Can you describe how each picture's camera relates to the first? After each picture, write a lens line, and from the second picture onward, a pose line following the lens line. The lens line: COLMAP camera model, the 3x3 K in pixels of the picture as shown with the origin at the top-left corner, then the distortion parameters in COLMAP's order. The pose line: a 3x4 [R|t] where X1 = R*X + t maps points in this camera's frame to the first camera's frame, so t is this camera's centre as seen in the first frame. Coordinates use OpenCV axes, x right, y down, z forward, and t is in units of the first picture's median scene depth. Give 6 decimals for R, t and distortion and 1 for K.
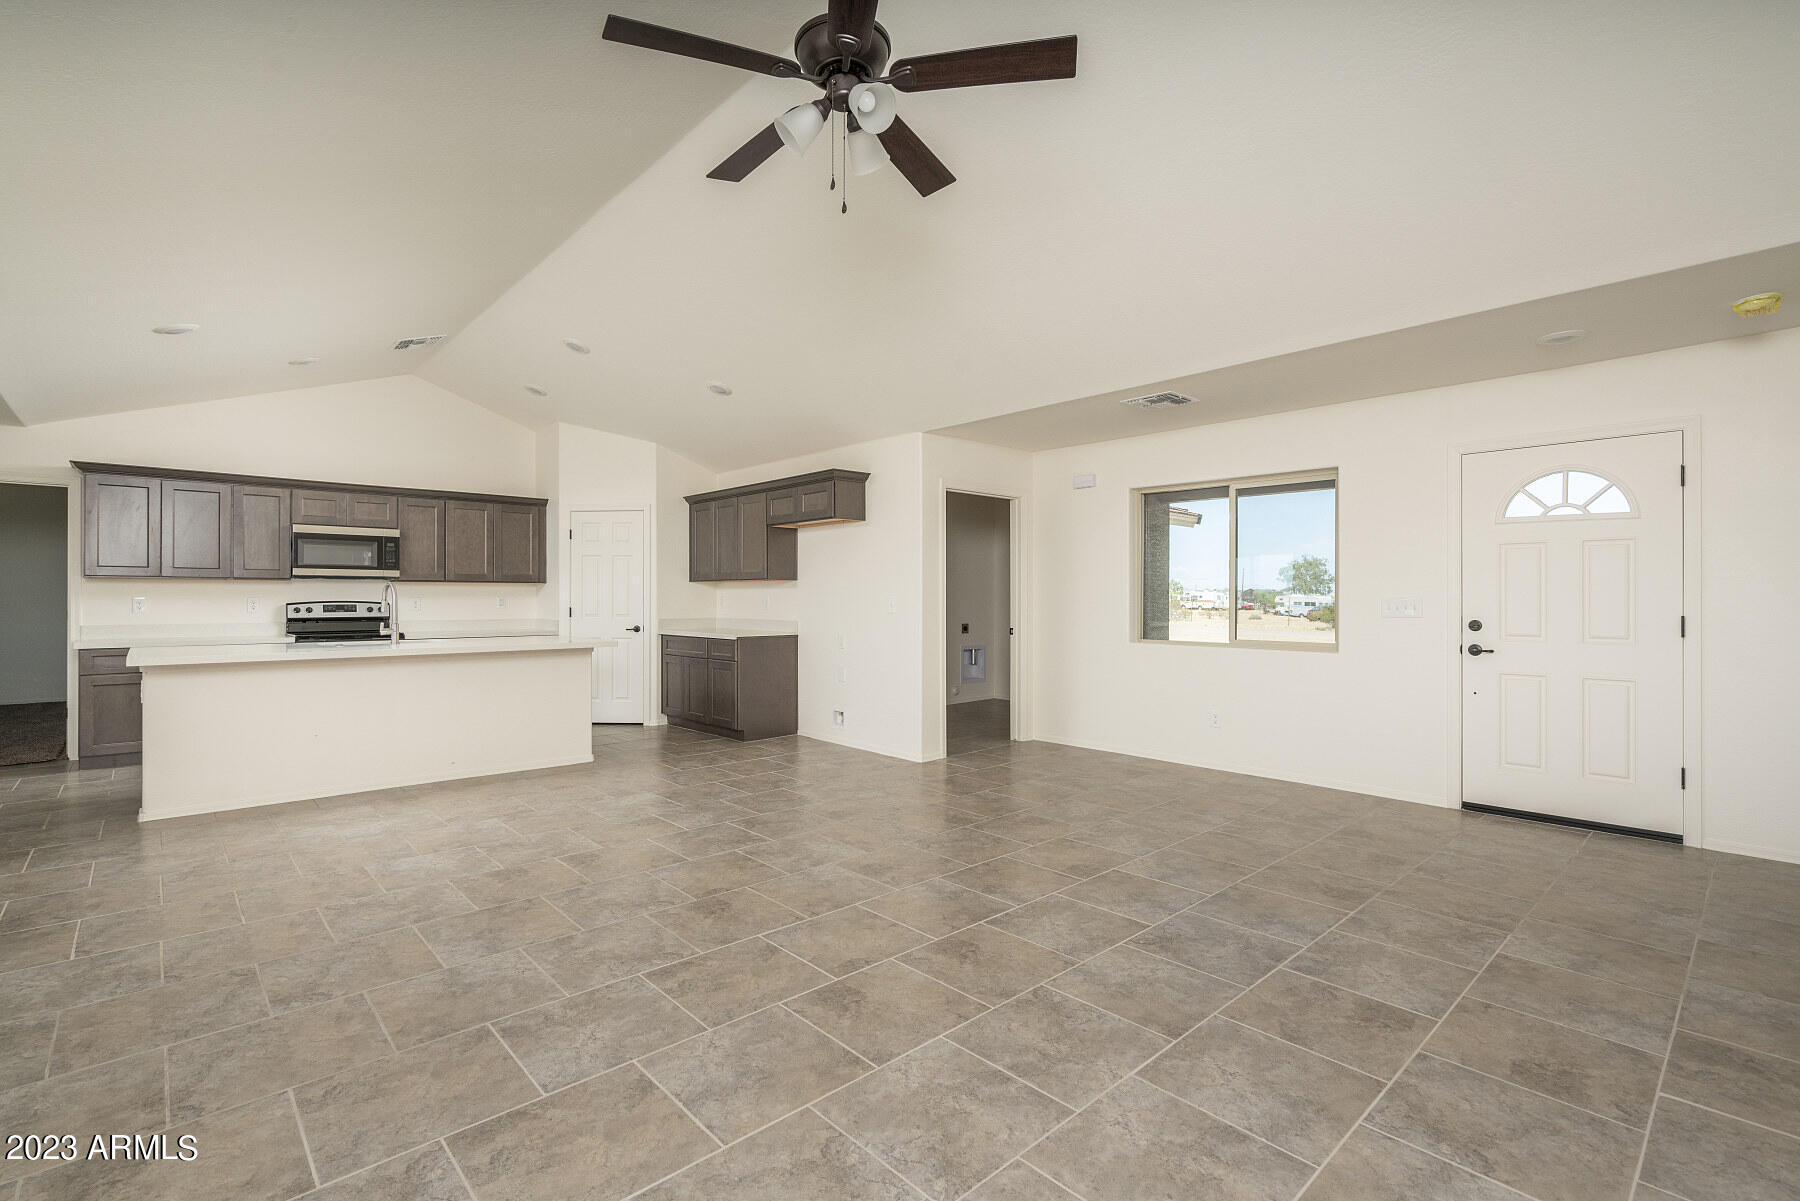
lens RADIAL K [[820.0, 0, 894.1], [0, 820.0, 600.7], [0, 0, 1]] dist [-0.002670, -0.000312]
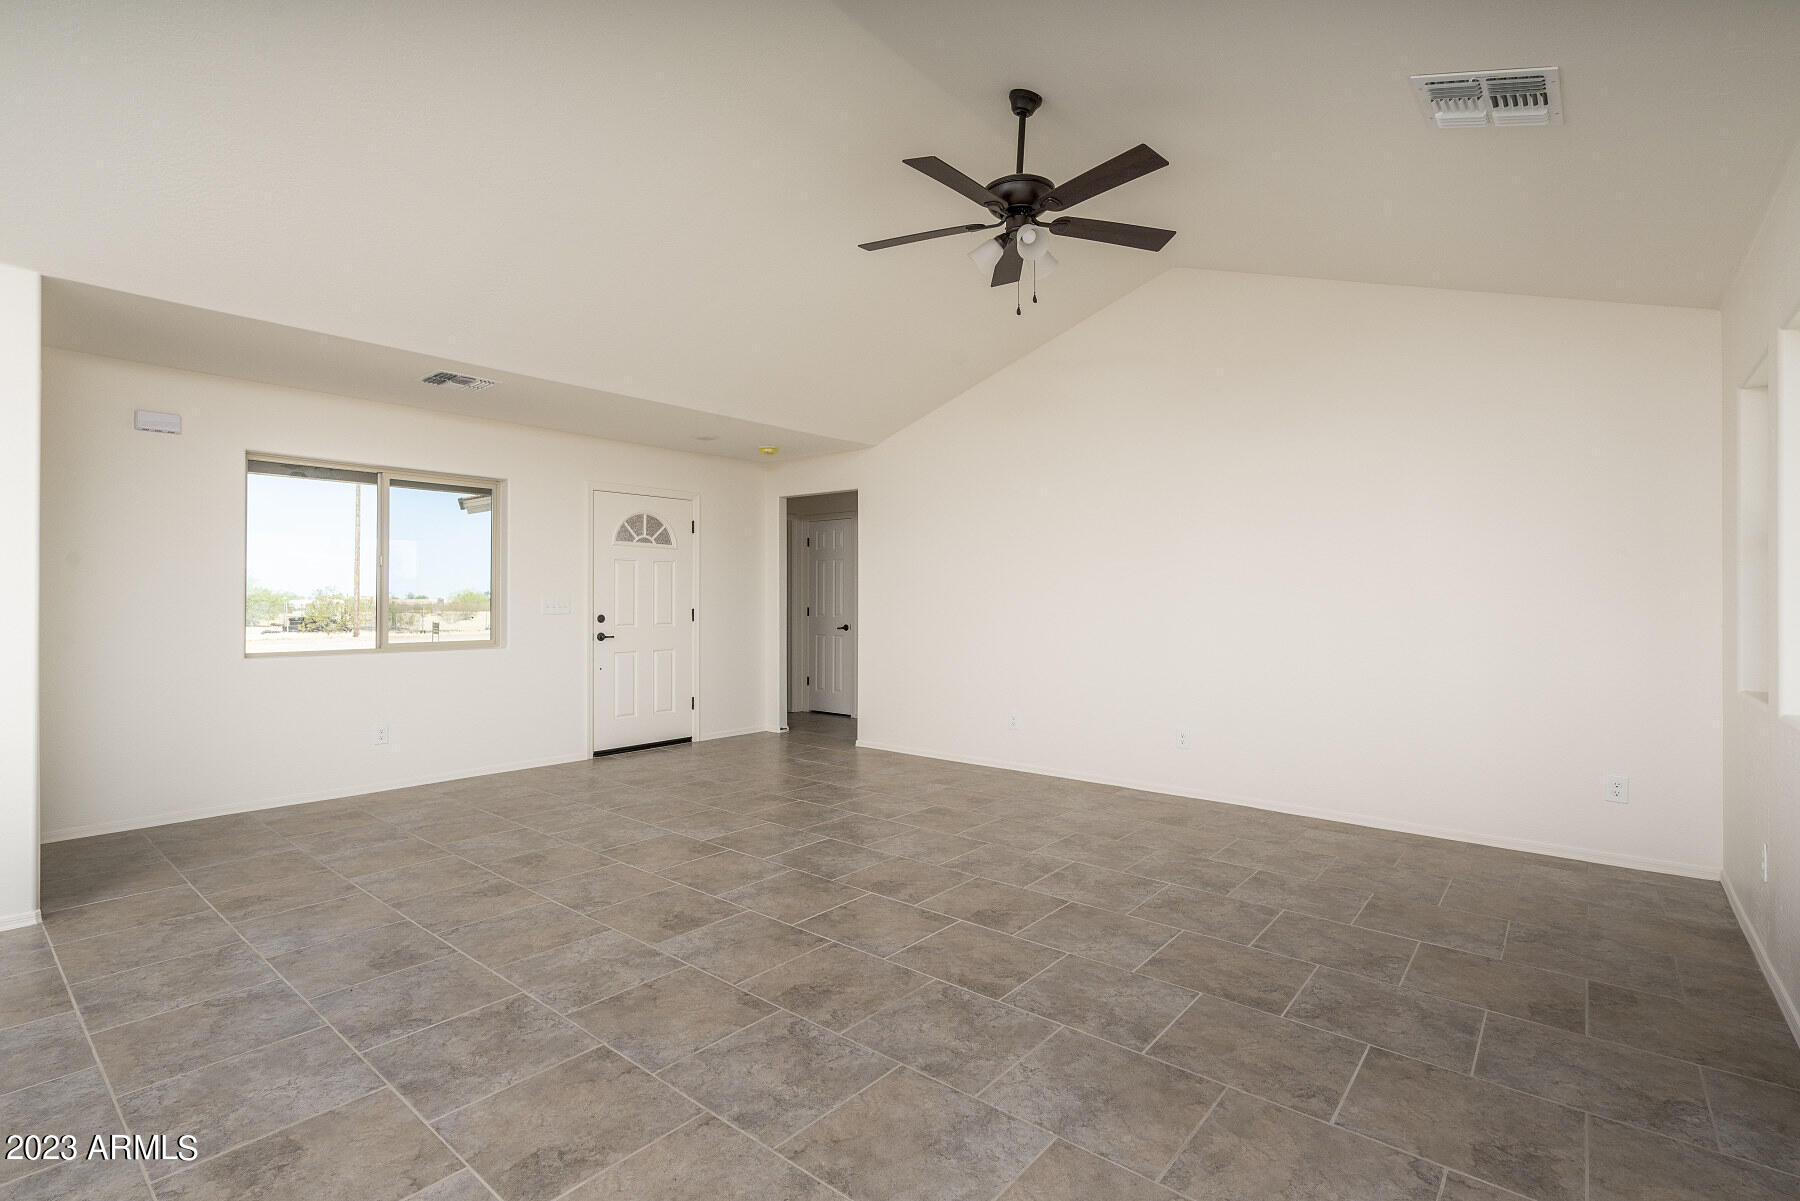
lens RADIAL K [[820.0, 0, 894.1], [0, 820.0, 600.7], [0, 0, 1]] dist [-0.002670, -0.000312]
pose [[-0.131749, -0.003301, 0.991278, -1.072533], [-0.000961, 0.999994, 0.003202, -0.006778], [-0.991283, -0.000531, -0.131752, 1.084157]]
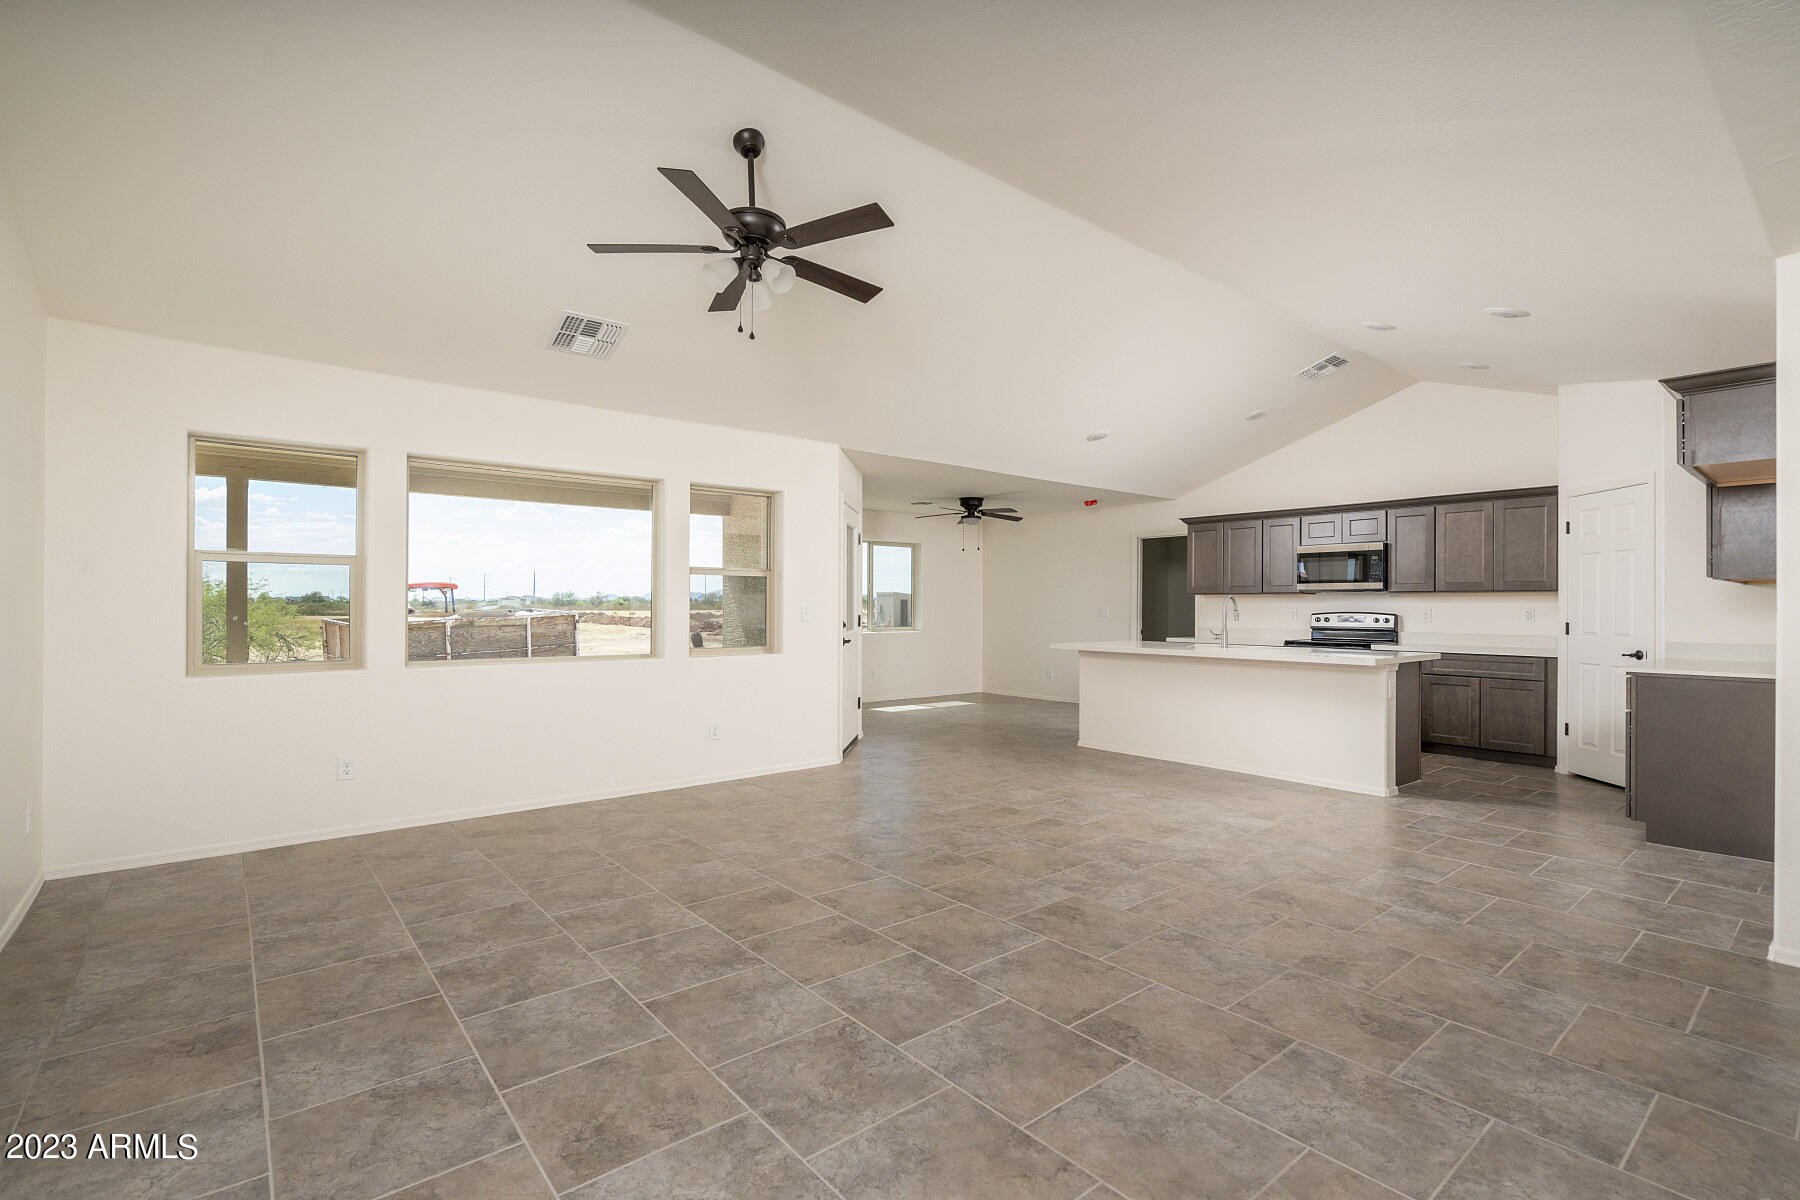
lens RADIAL K [[826.7, 0, 884.5], [0, 826.7, 609.2], [0, 0, 1]] dist [-0.002494, -0.000714]
pose [[-0.070396, 0.000585, -0.997519, 1.076593], [-0.005309, 0.999985, 0.000961, -0.002346], [0.997505, 0.005364, -0.070392, 1.049527]]
